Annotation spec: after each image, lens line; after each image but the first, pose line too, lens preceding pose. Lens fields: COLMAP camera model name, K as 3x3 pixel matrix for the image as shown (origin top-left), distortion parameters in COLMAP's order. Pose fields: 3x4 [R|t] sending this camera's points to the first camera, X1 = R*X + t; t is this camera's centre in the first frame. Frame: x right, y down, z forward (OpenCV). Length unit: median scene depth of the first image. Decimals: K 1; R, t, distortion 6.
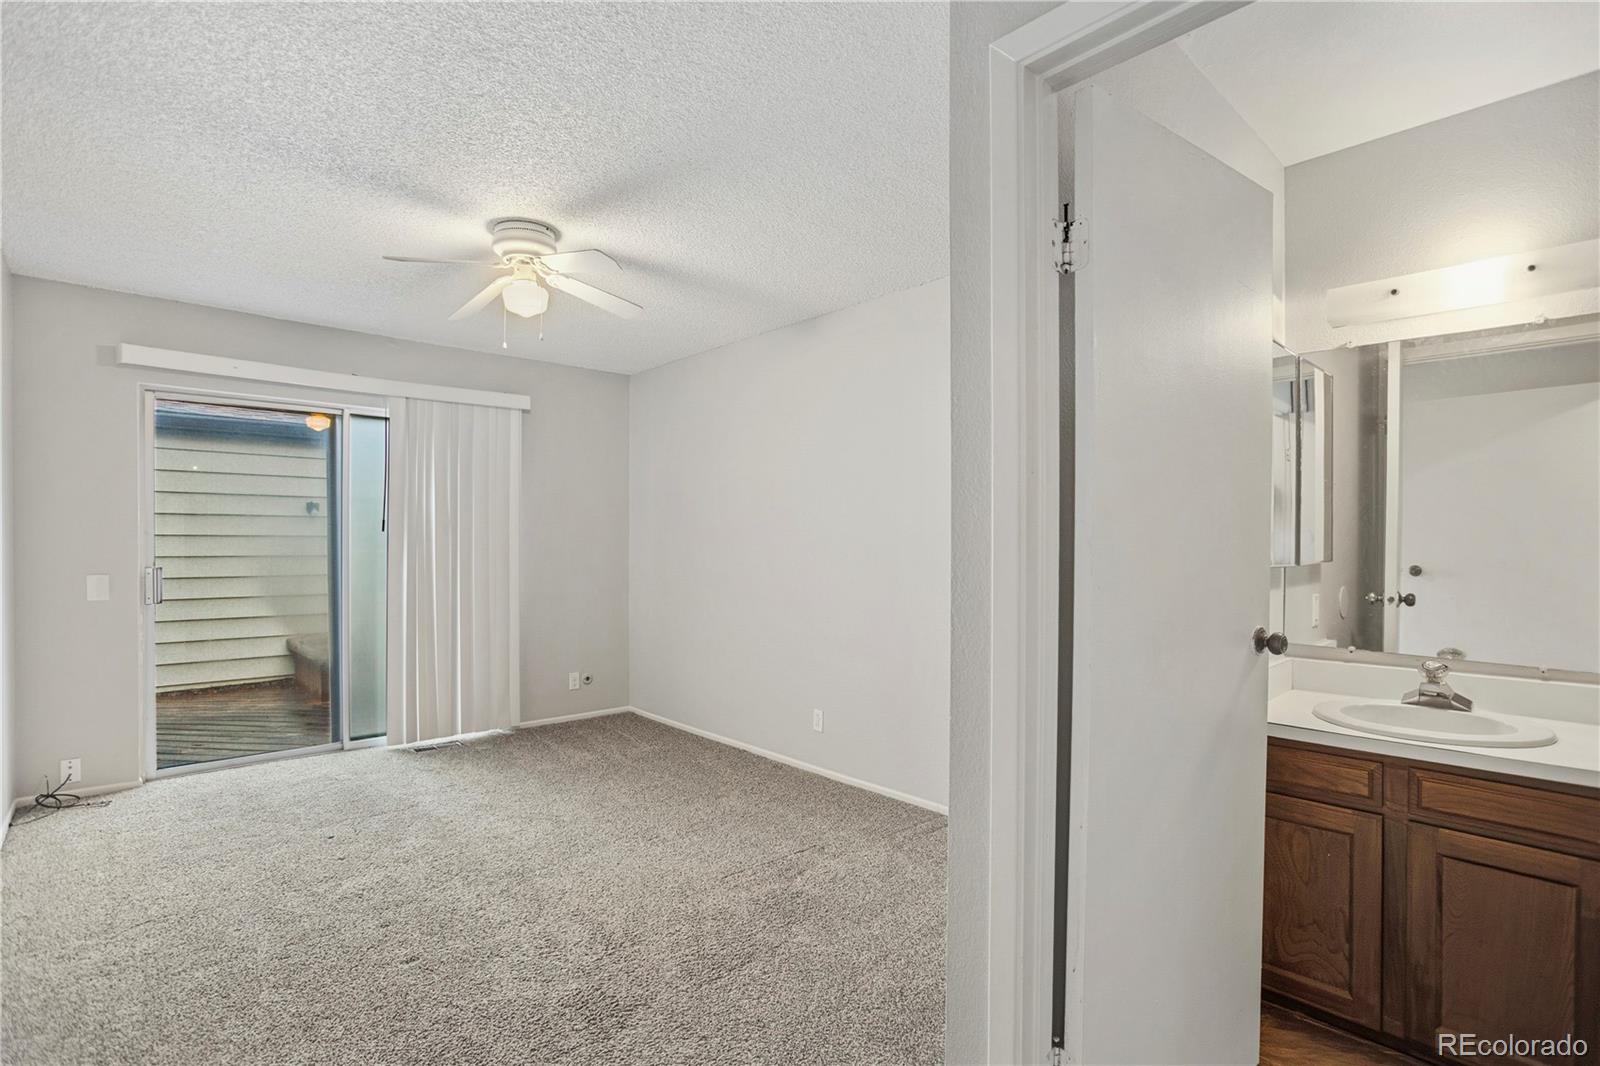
lens RADIAL K [[763.0, 0, 804.8], [0, 763.0, 532.3], [0, 0, 1]] dist [-0.033103, 0.013430]
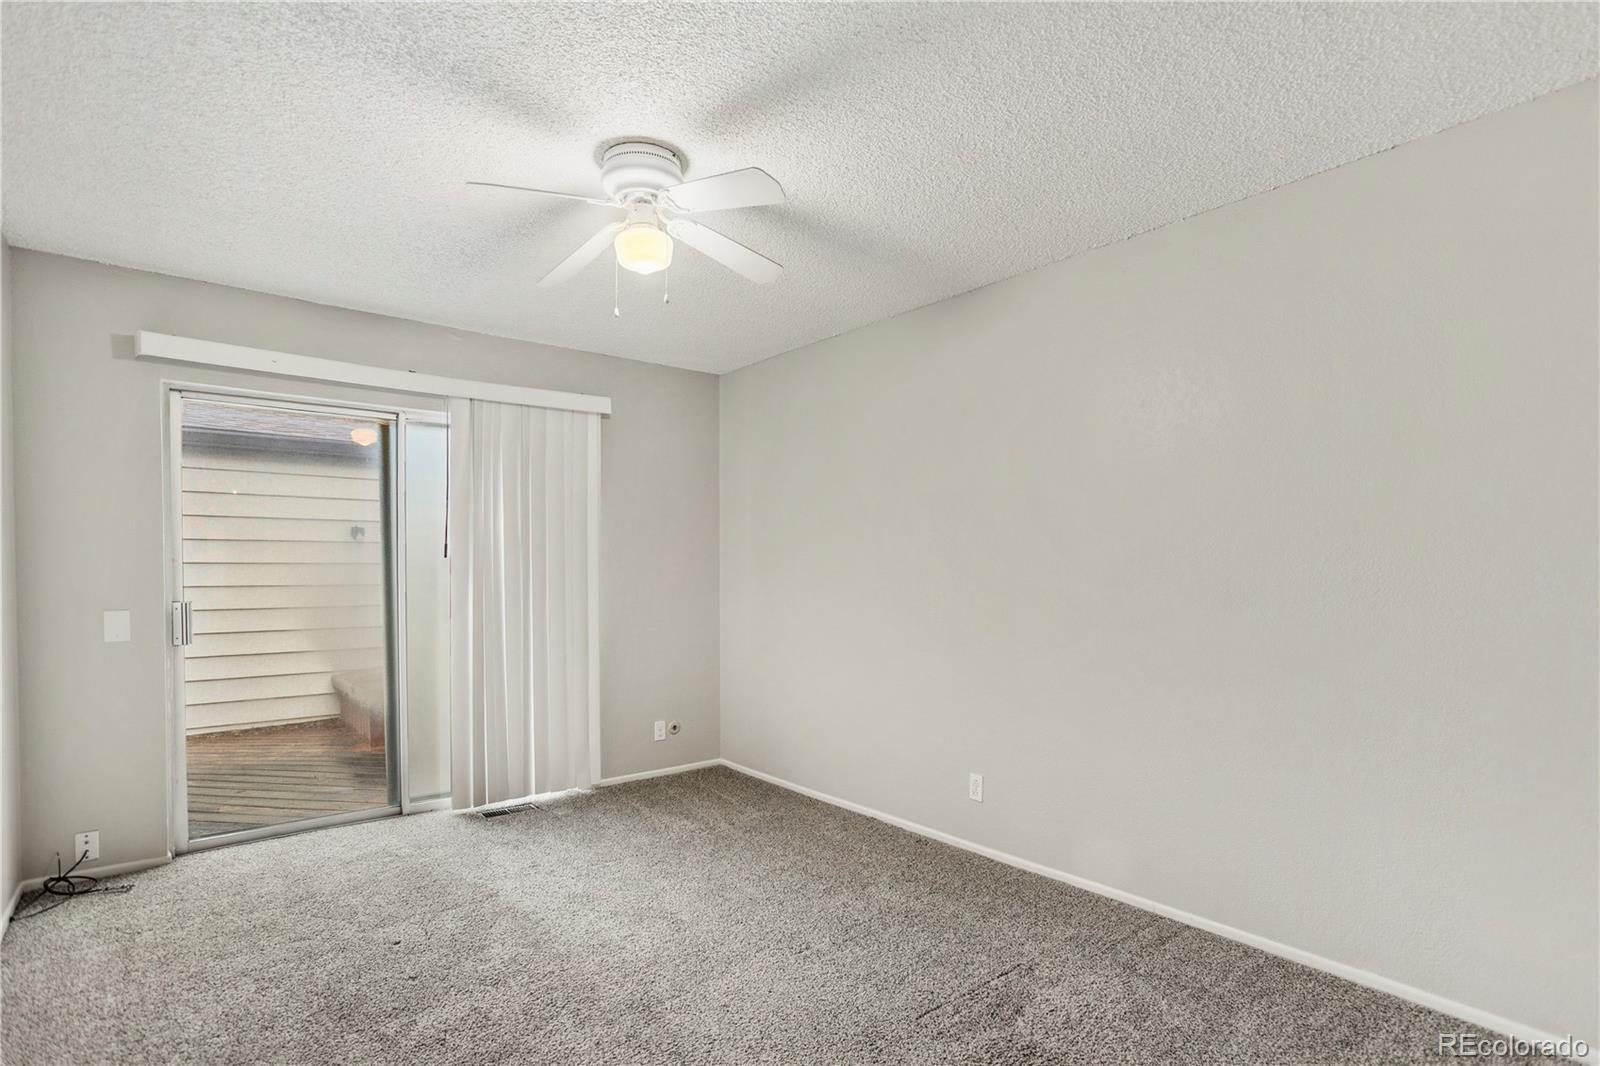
lens RADIAL K [[763.0, 0, 797.5], [0, 763.0, 566.3], [0, 0, 1]] dist [-0.033103, 0.013430]
pose [[0.999019, -0.003337, -0.044162, -0.152639], [0.003755, 0.999949, 0.009390, 0.002615], [0.044128, -0.009547, 0.998980, 0.204438]]
